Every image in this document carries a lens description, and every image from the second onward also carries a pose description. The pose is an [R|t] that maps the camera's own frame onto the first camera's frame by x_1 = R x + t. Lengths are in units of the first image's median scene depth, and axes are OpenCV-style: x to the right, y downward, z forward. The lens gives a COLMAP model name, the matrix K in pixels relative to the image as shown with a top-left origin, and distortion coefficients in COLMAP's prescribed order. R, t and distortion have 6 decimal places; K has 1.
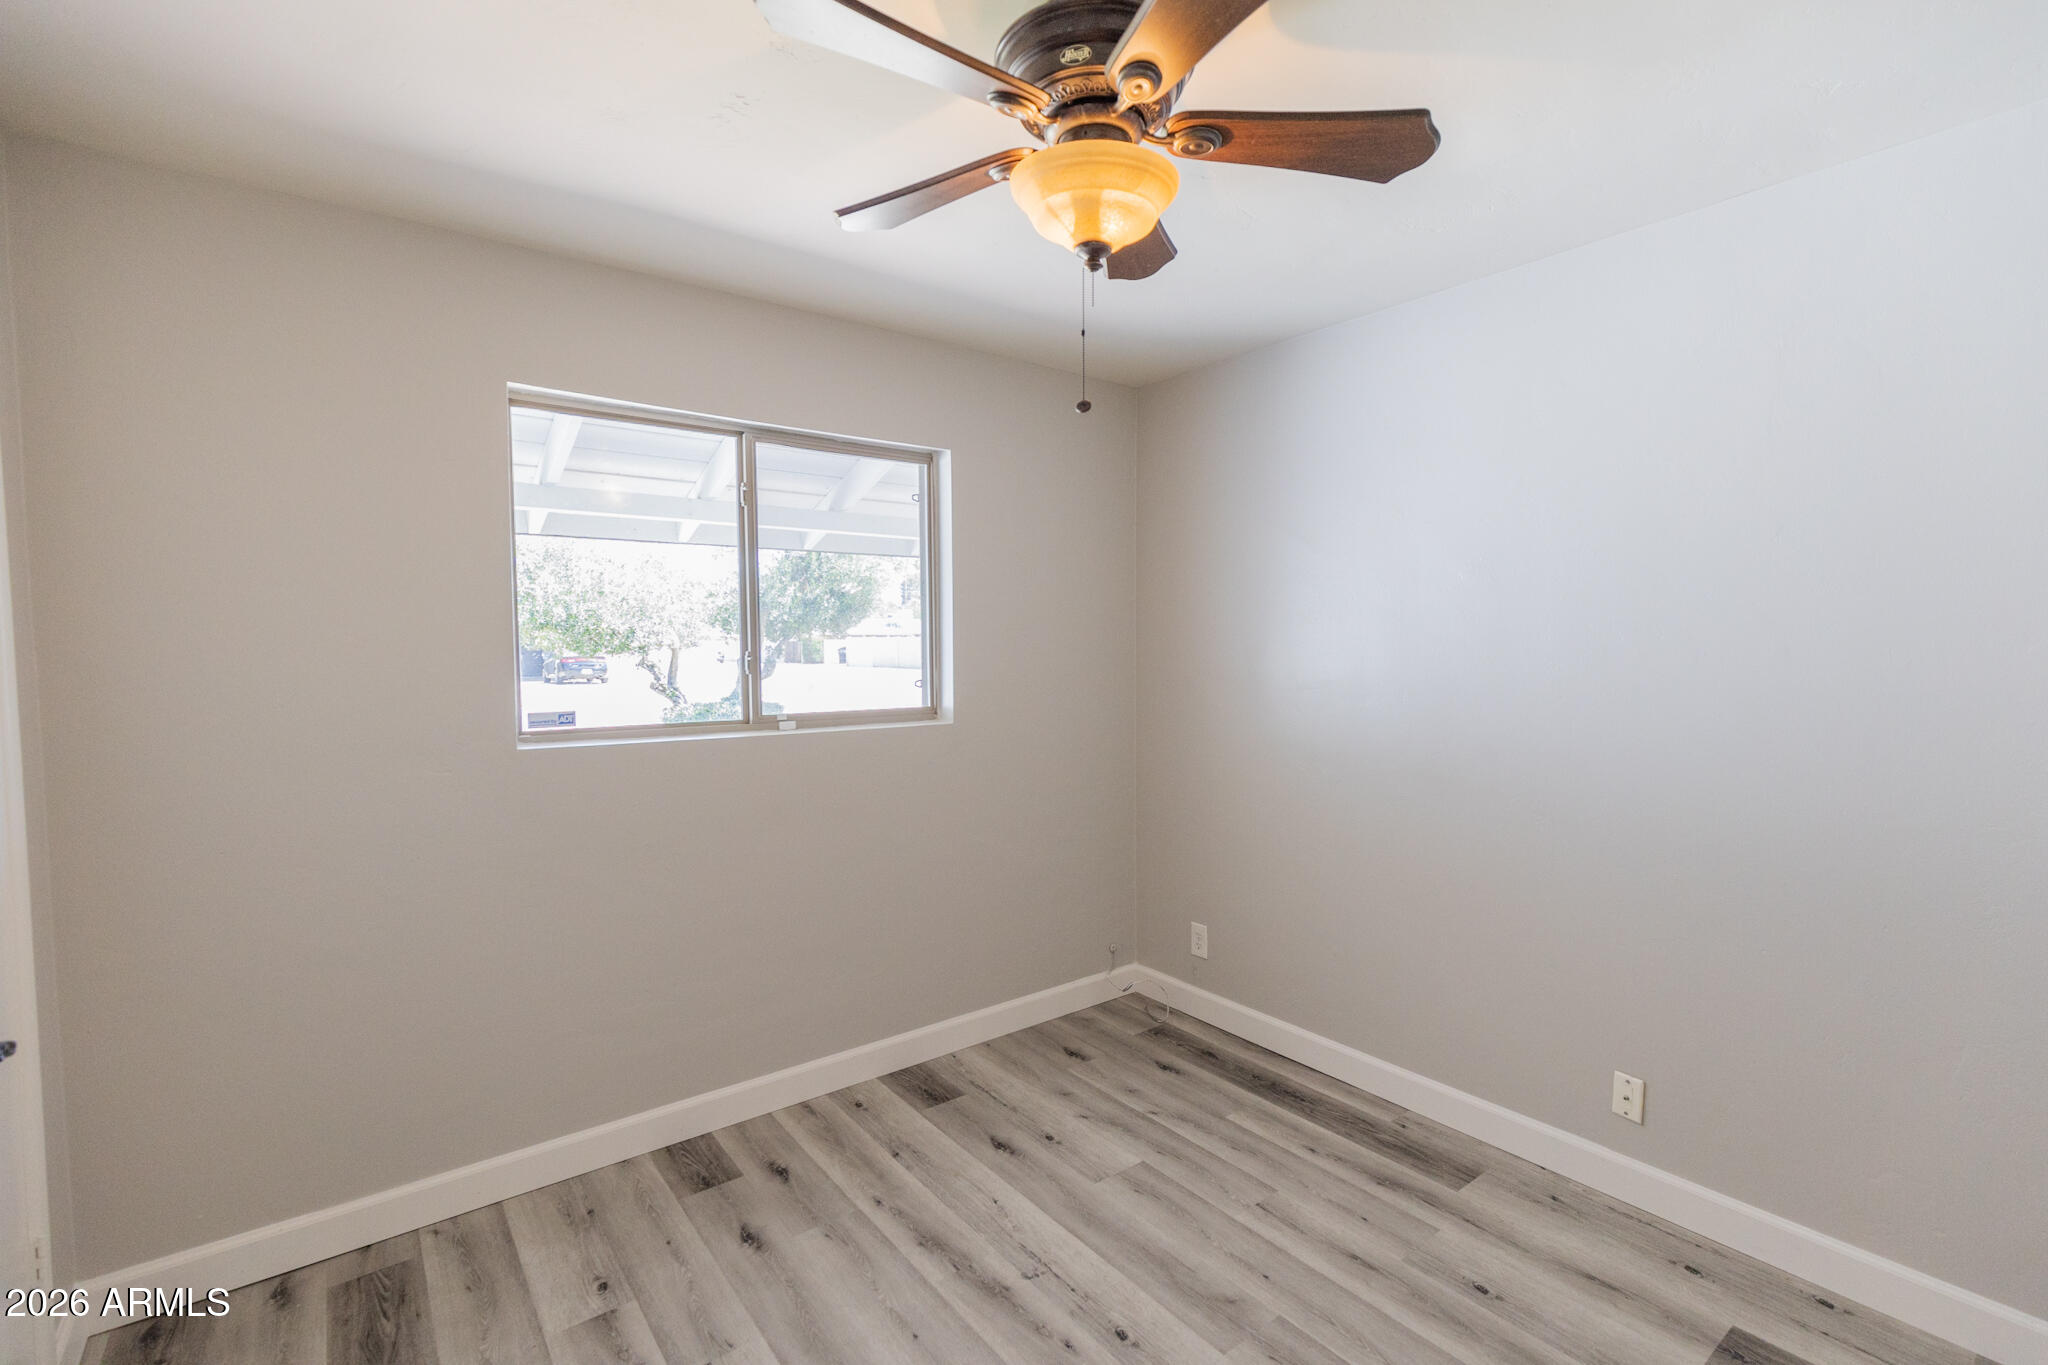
lens RADIAL K [[933.9, 0, 1034.7], [0, 933.9, 696.7], [0, 0, 1]] dist [0.011297, 0.000133]
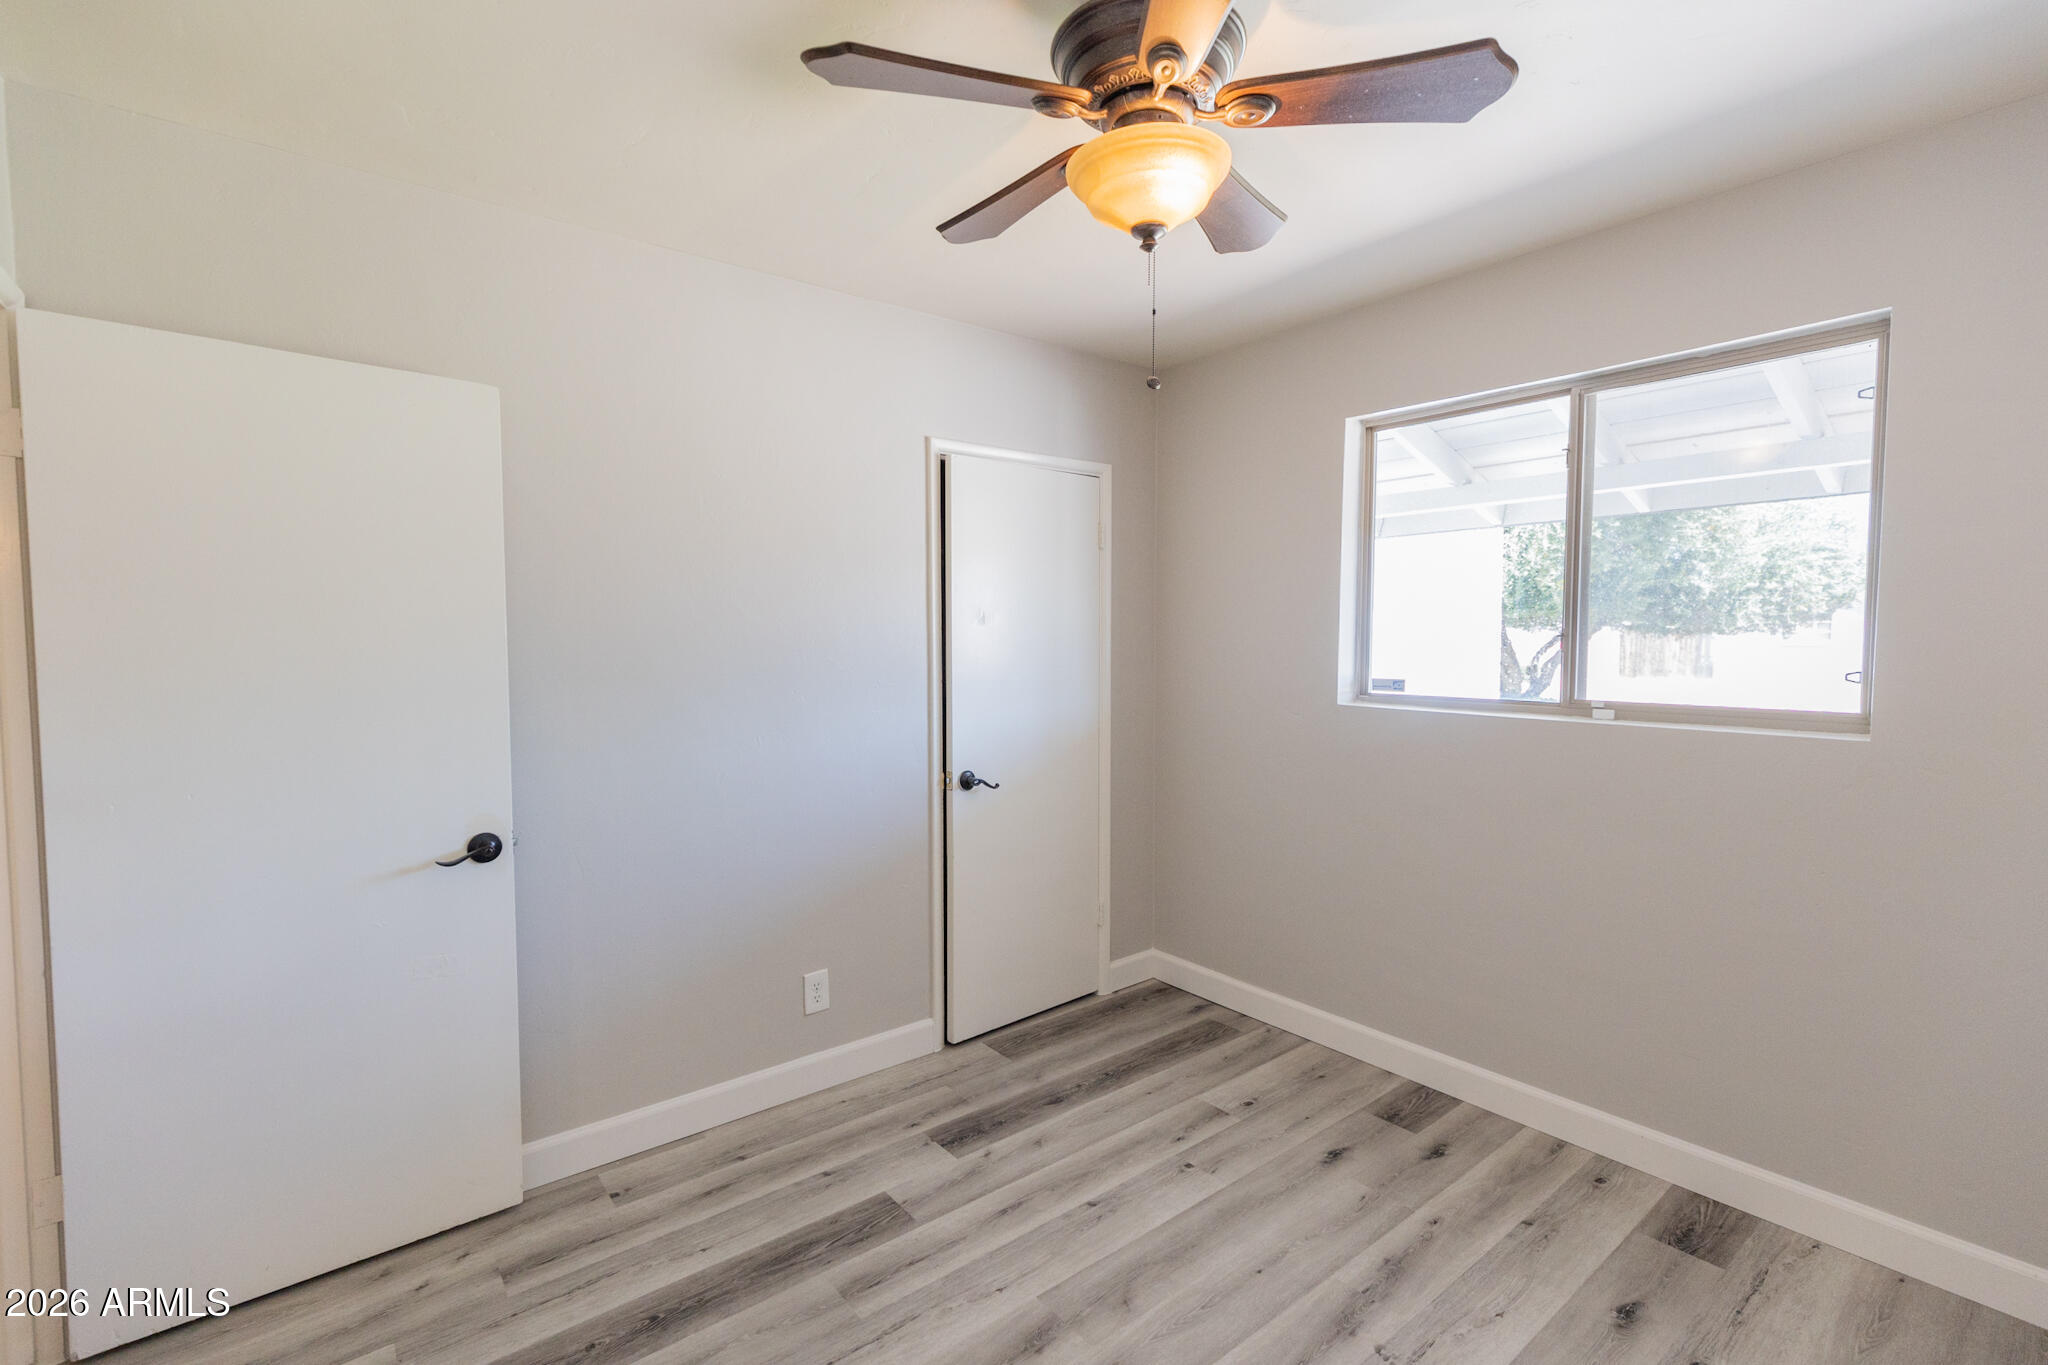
lens RADIAL K [[918.6, 0, 1035.5], [0, 918.6, 687.7], [0, 0, 1]] dist [0.004648, -0.000189]
pose [[0.019406, 0.061136, -0.997941, 0.669184], [-0.055610, 0.996650, 0.059976, -0.018034], [0.998264, 0.054332, 0.022741, 0.532964]]
